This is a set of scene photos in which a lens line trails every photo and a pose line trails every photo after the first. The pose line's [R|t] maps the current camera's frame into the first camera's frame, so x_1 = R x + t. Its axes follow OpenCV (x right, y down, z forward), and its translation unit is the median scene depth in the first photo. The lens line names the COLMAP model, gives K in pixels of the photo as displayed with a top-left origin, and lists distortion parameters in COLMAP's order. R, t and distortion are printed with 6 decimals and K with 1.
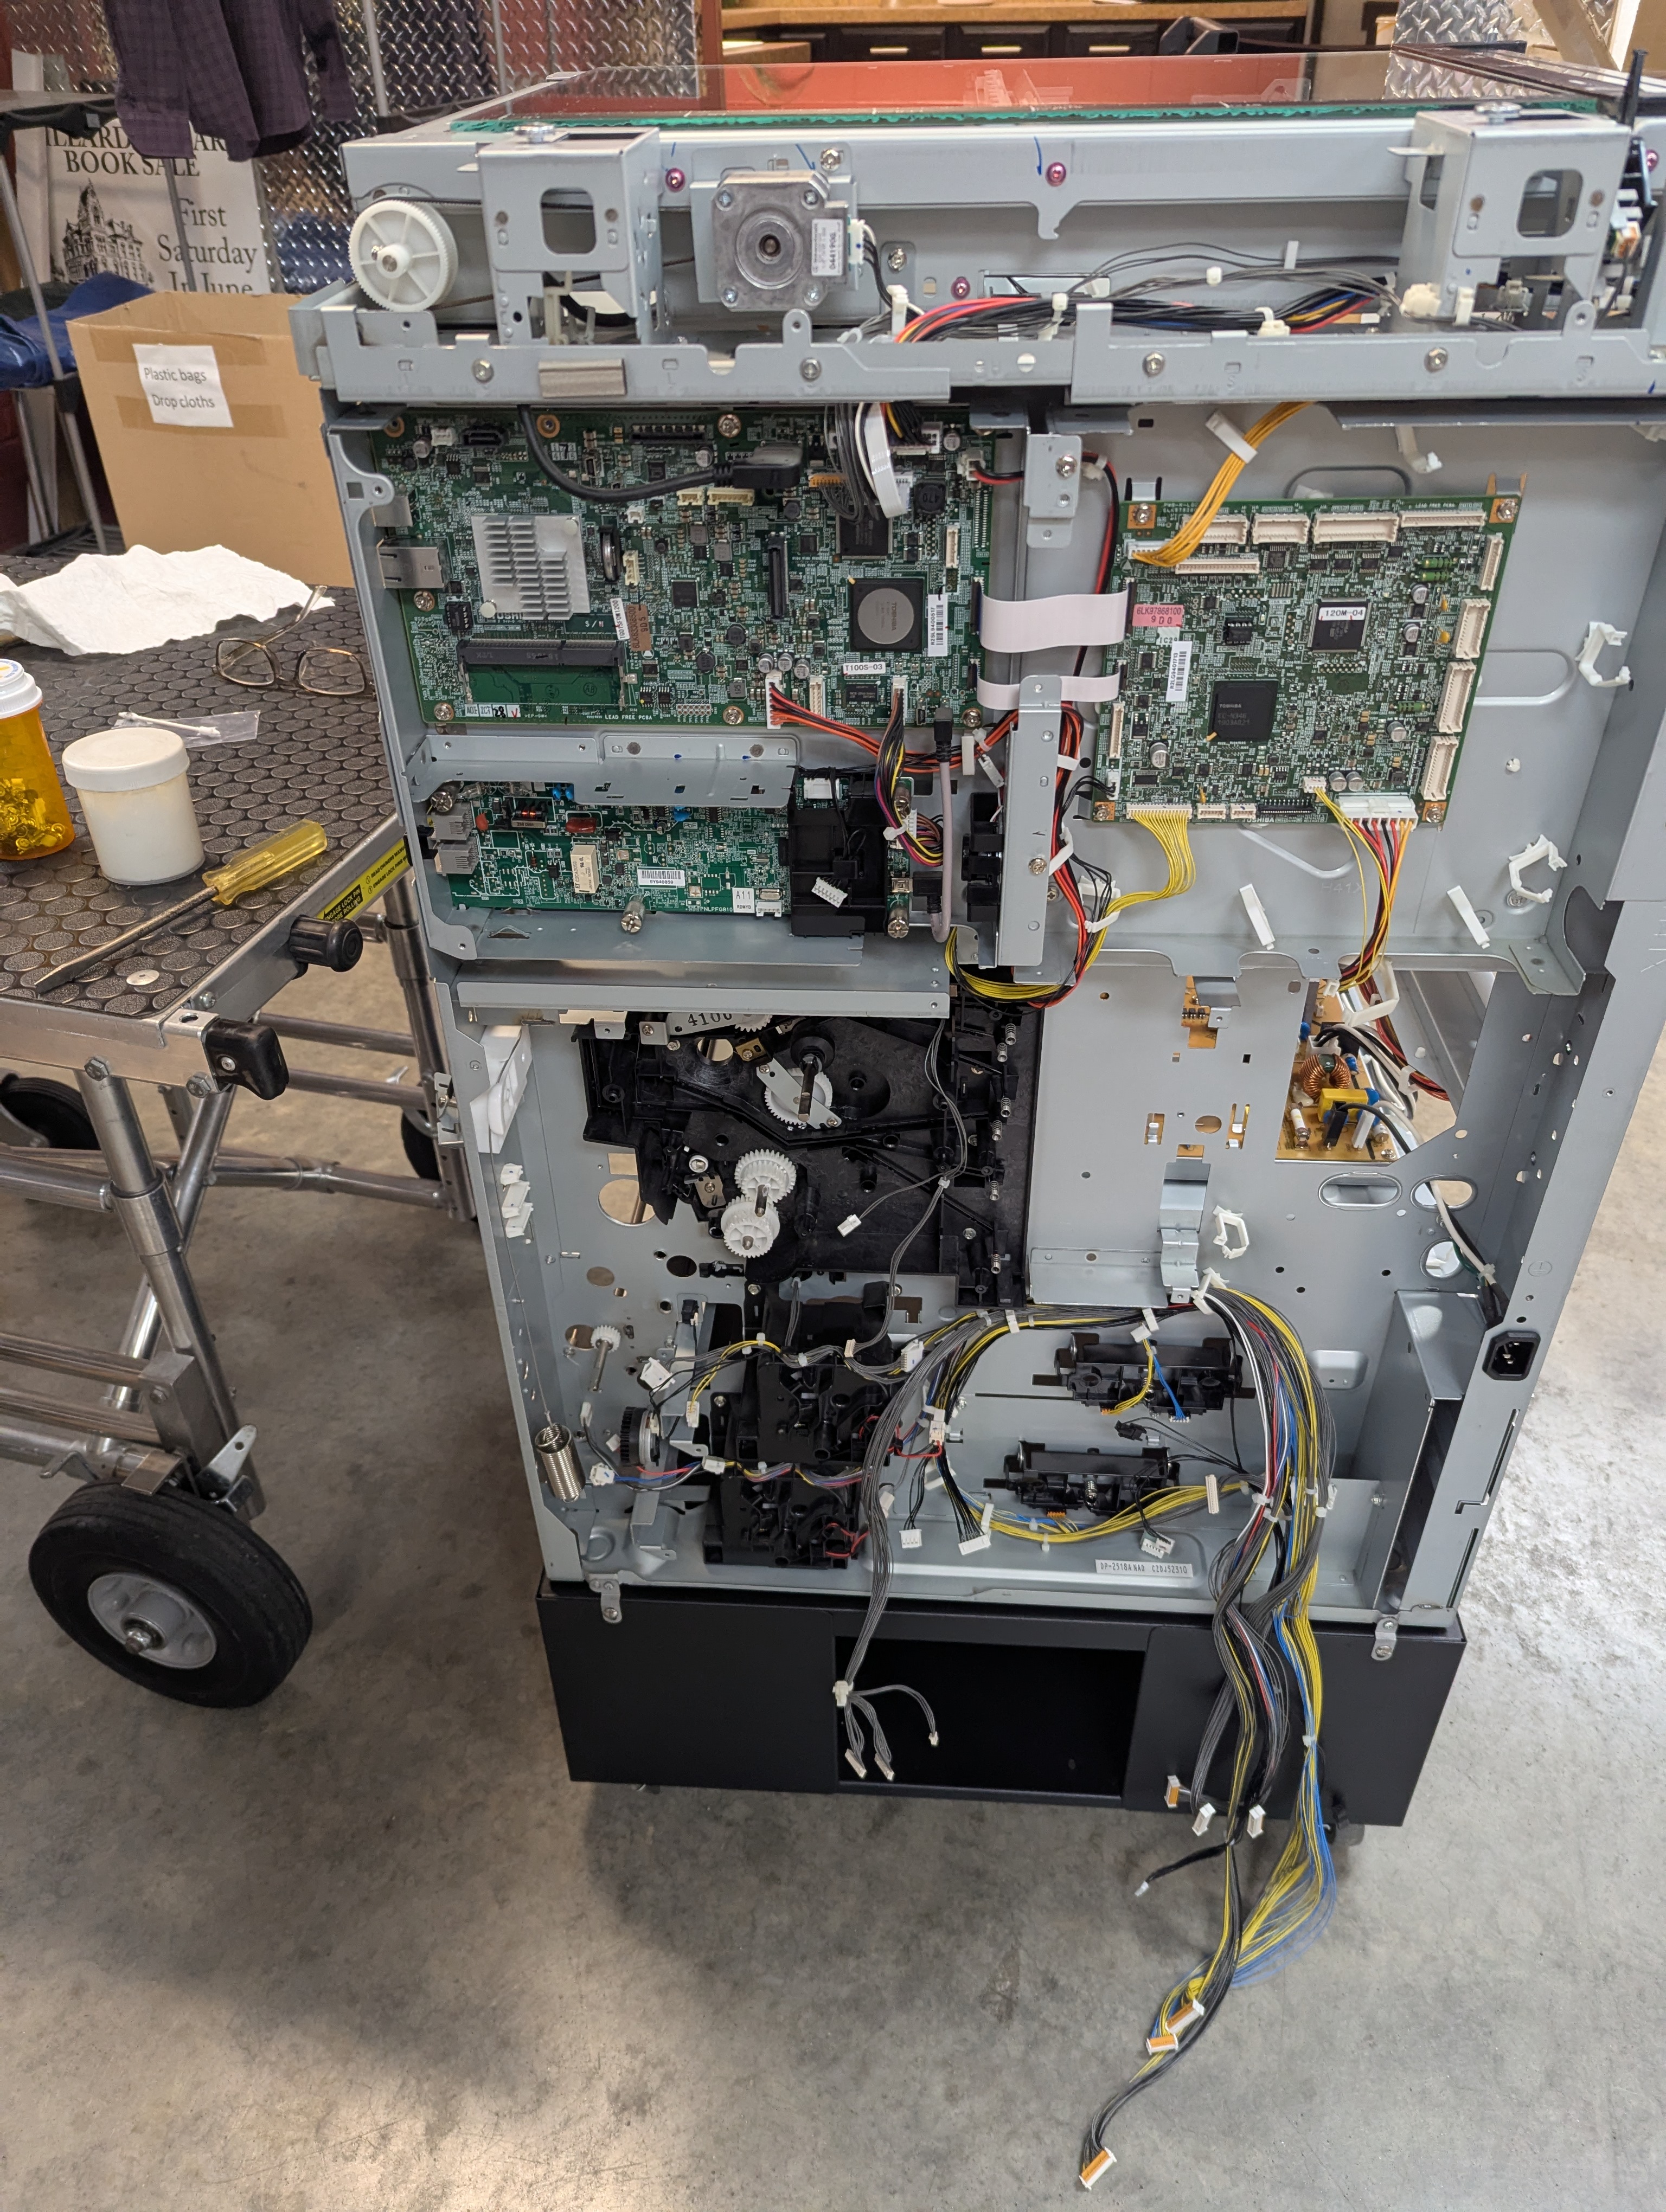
lens RADIAL K [[1581.6, 0, 804.7], [0, 1581.6, 1098.5], [0, 0, 1]] dist [0.034783, -0.042098]
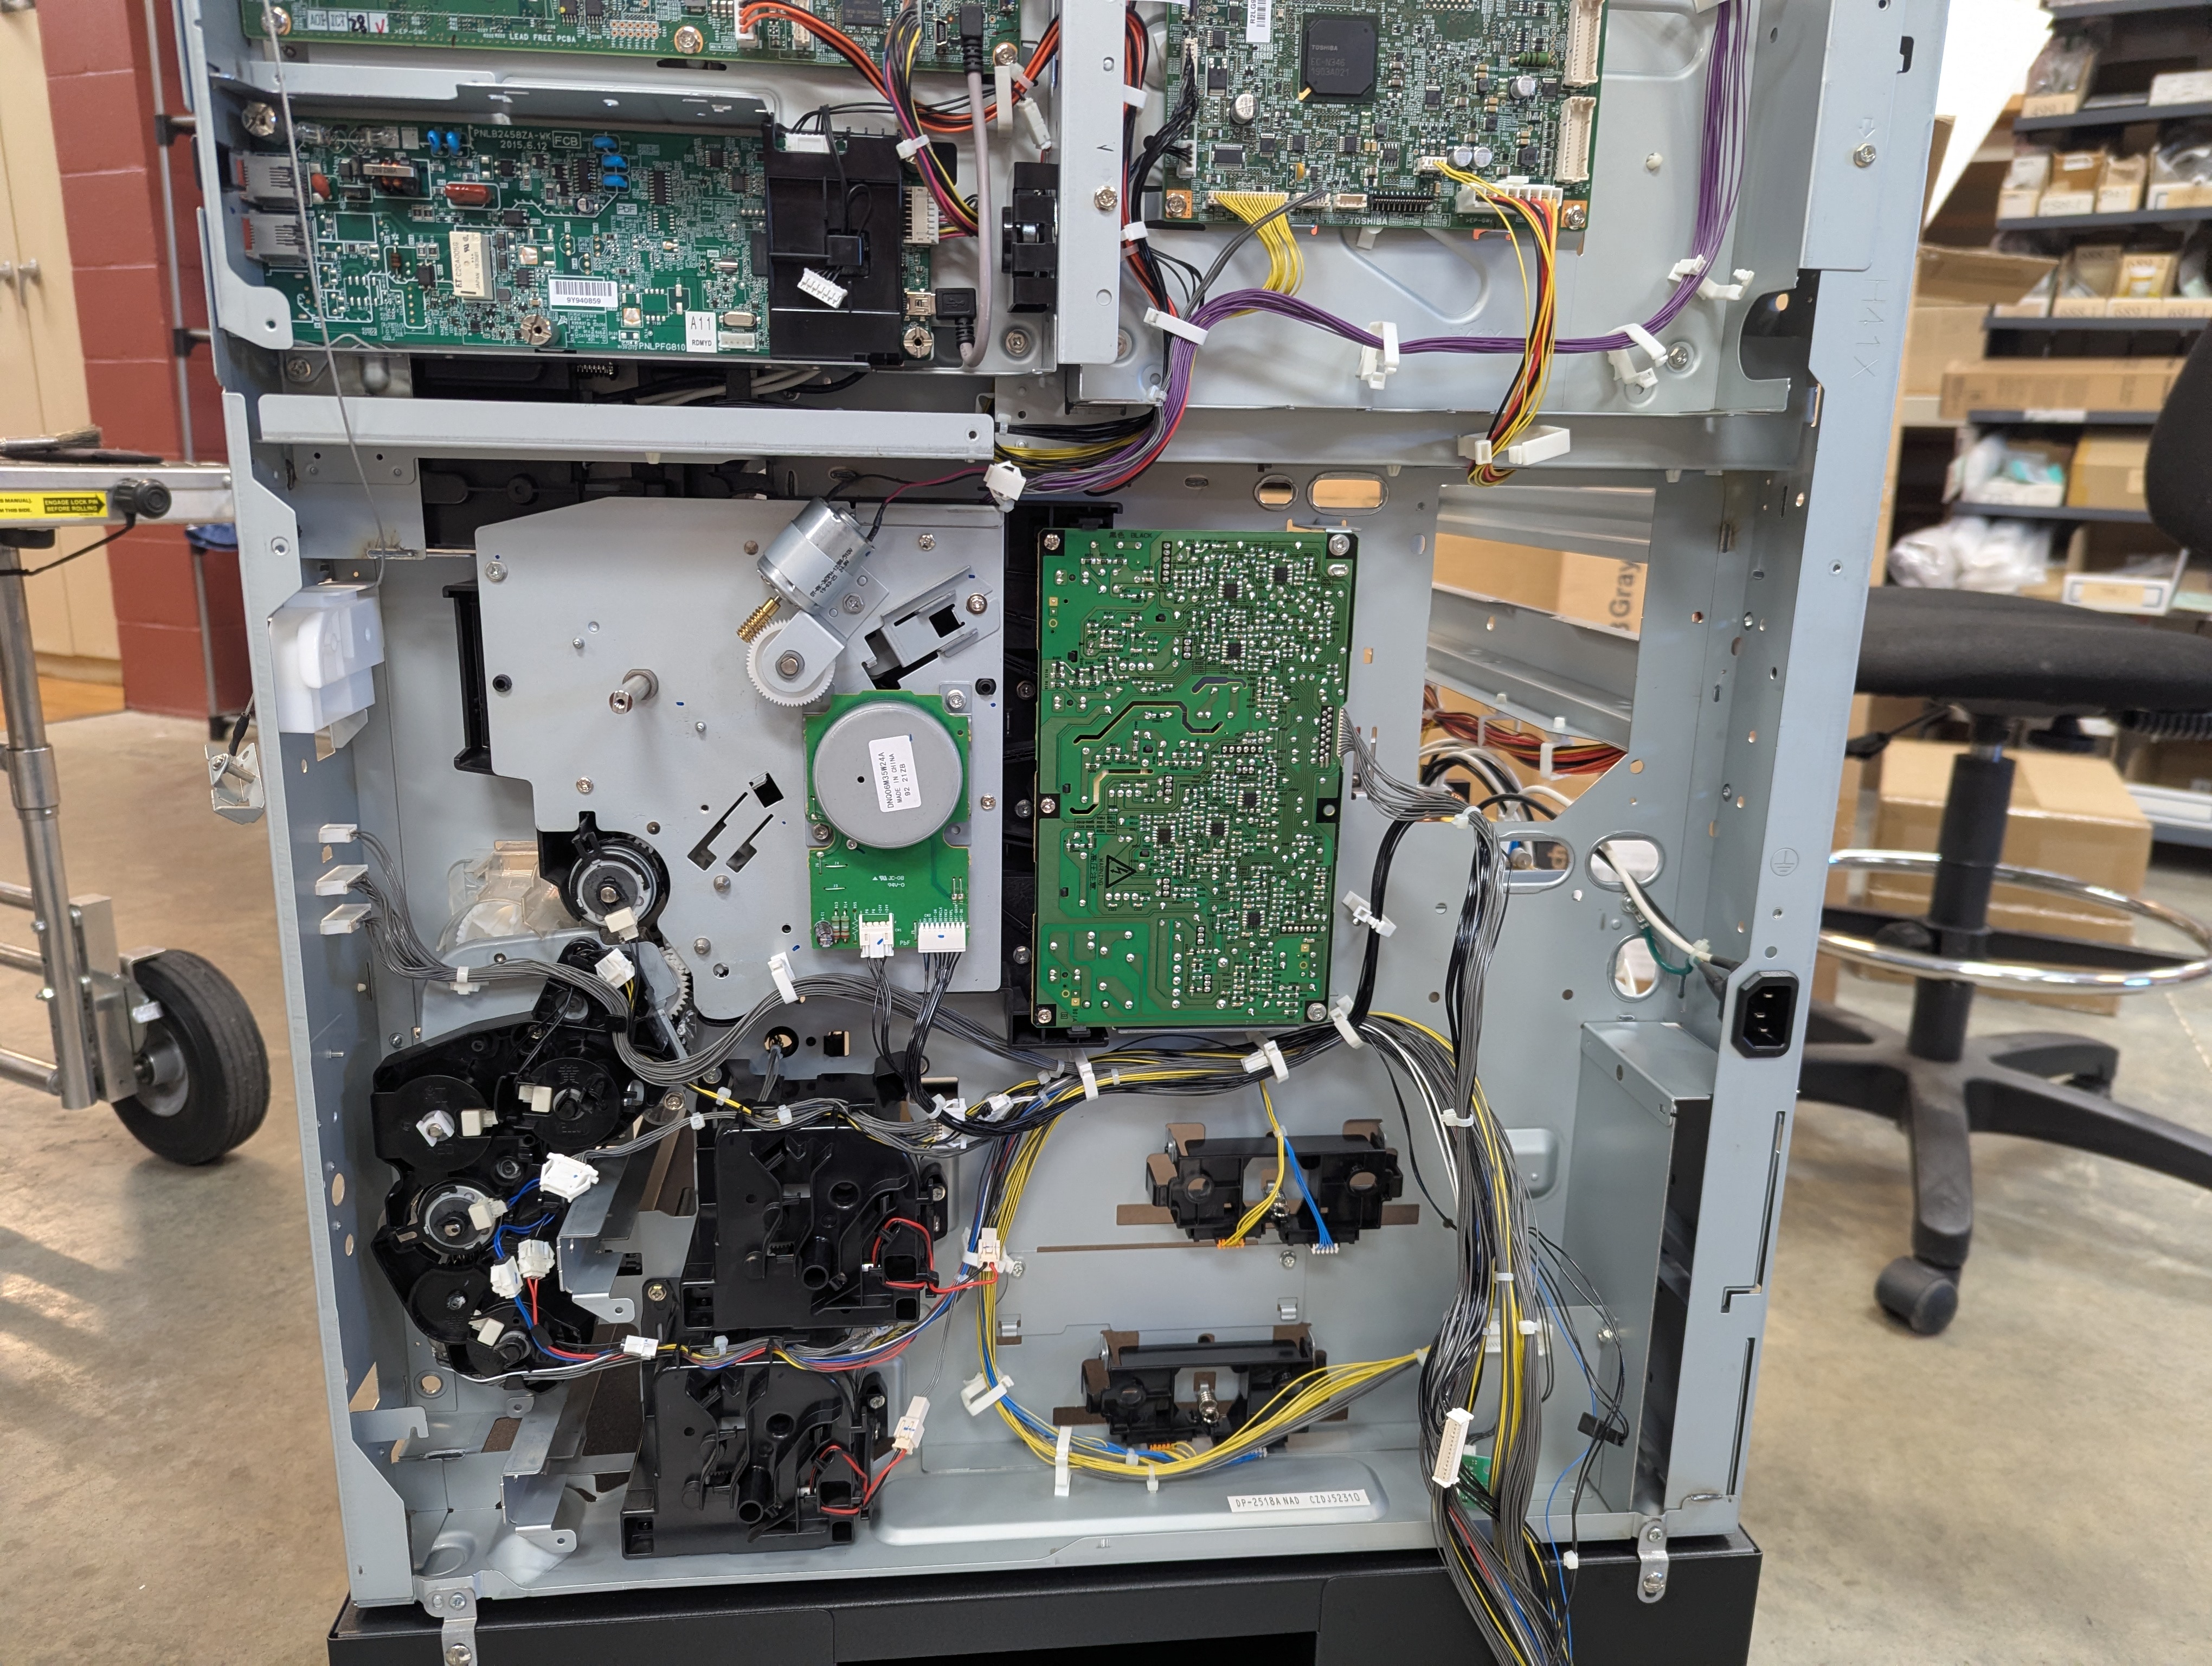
lens RADIAL K [[1581.6, 0, 1083.9], [0, 1581.6, 861.6], [0, 0, 1]] dist [0.034783, -0.042098]
pose [[0.982474, -0.001022, 0.186395, -0.002077], [0.070568, 0.927591, -0.366872, 0.385568], [-0.172523, 0.373596, 0.911407, 0.402971]]
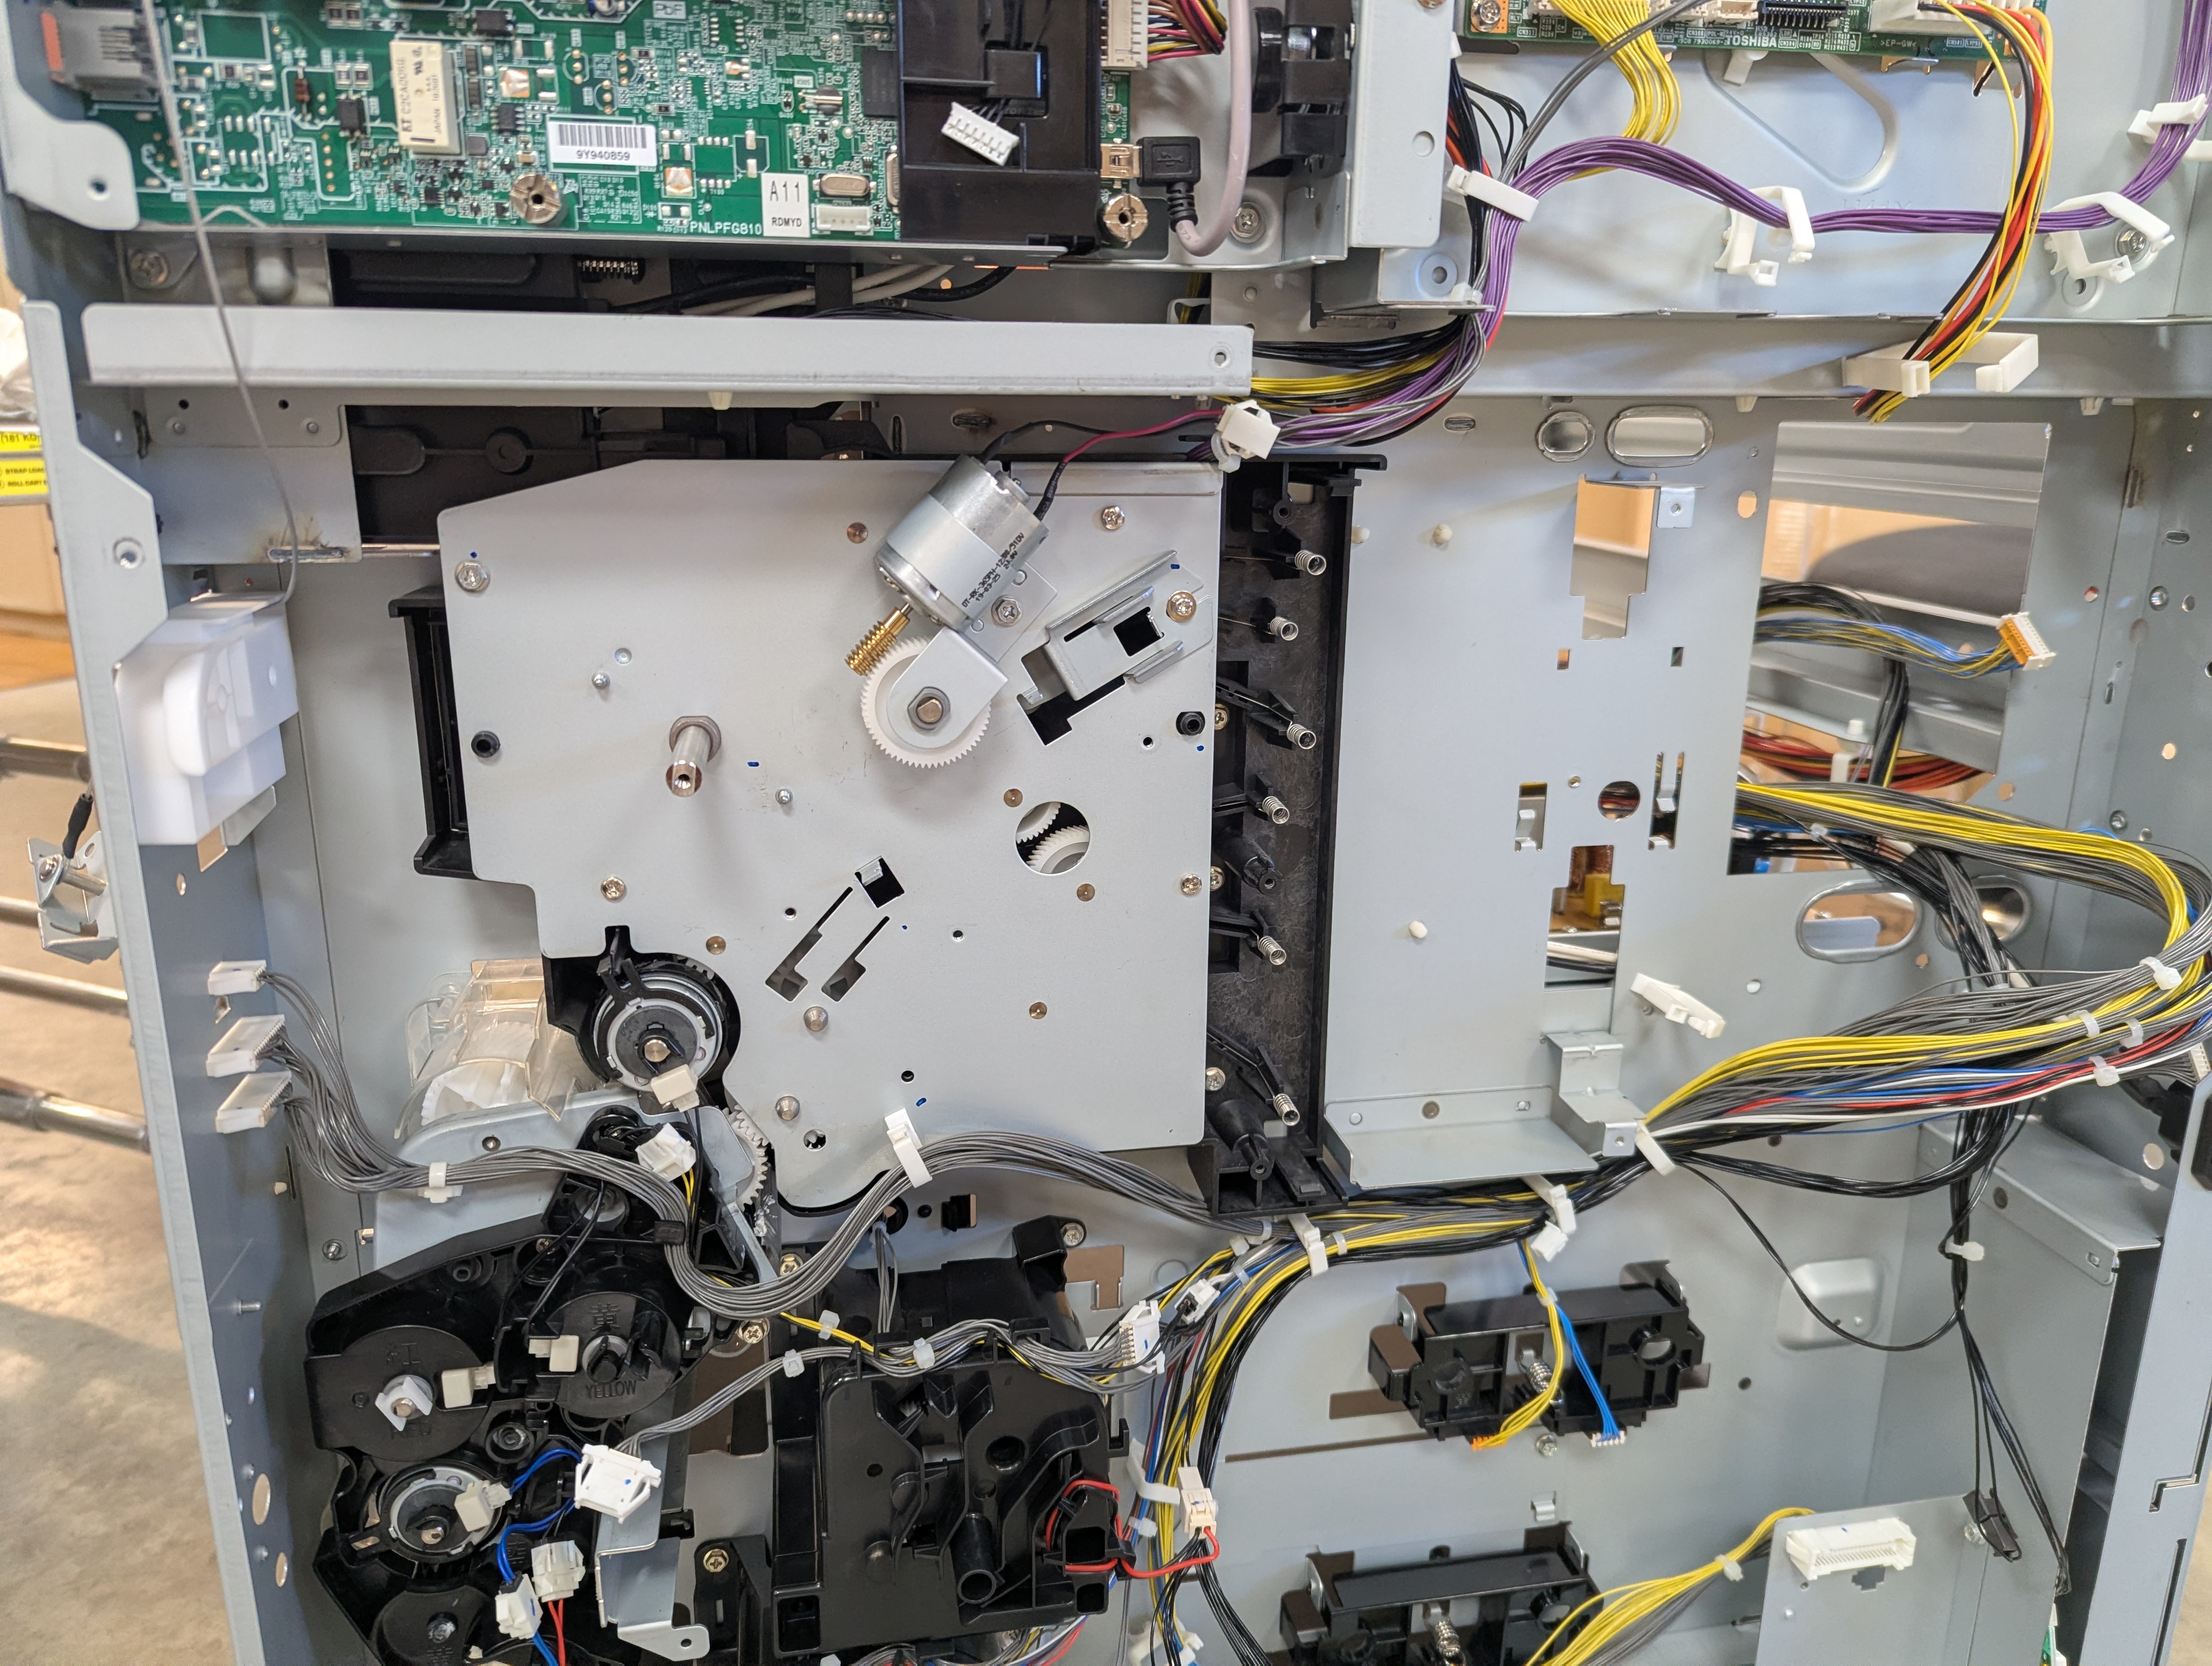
lens RADIAL K [[1581.6, 0, 1103.4], [0, 1581.6, 827.4], [0, 0, 1]] dist [0.034783, -0.042098]
pose [[0.965444, -0.036318, 0.258069, -0.077442], [0.126812, 0.930571, -0.343449, 0.226878], [-0.227678, 0.364307, 0.903019, 0.626654]]
